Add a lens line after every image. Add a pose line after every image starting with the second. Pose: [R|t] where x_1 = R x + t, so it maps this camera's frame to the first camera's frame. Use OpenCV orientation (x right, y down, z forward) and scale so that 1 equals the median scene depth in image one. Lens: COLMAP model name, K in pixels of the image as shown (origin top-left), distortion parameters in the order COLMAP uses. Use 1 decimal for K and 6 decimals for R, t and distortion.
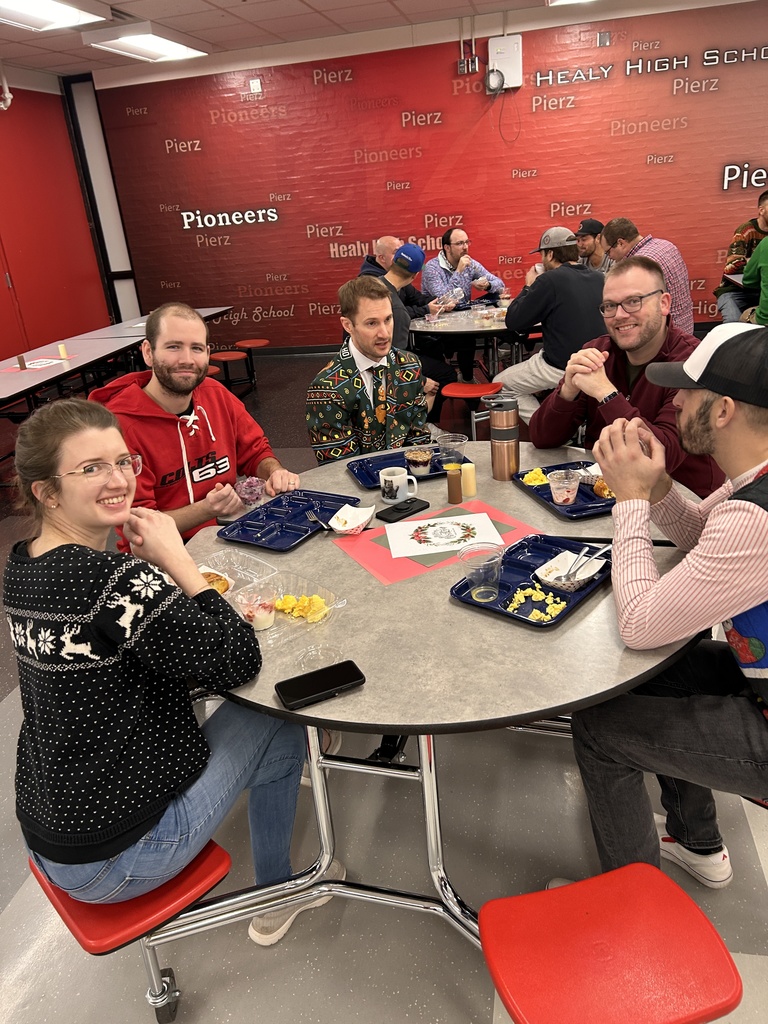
lens RADIAL K [[774.9, 0, 382.9], [0, 774.9, 507.9], [0, 0, 1]] dist [0.011787, -0.005139]
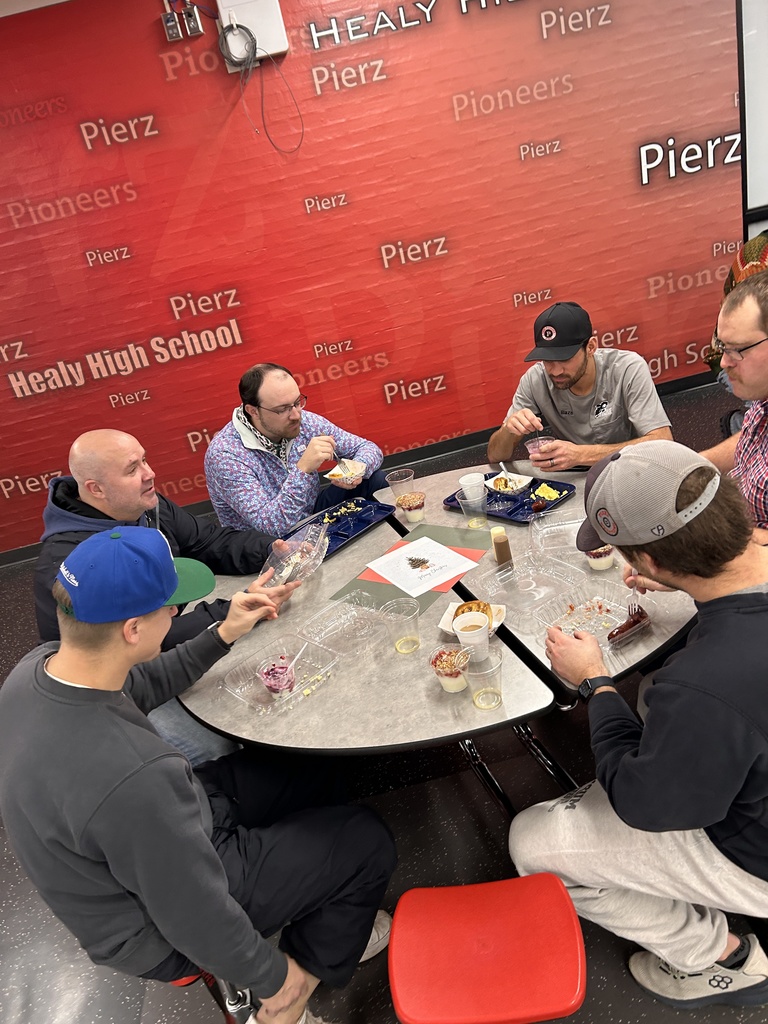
lens RADIAL K [[774.9, 0, 383.5], [0, 774.9, 515.7], [0, 0, 1]] dist [0.011787, -0.005139]
pose [[0.939178, -0.241512, 0.244165, 0.025704], [0.241701, 0.969897, 0.029662, -0.215901], [-0.243979, 0.031157, 0.969280, 0.445509]]
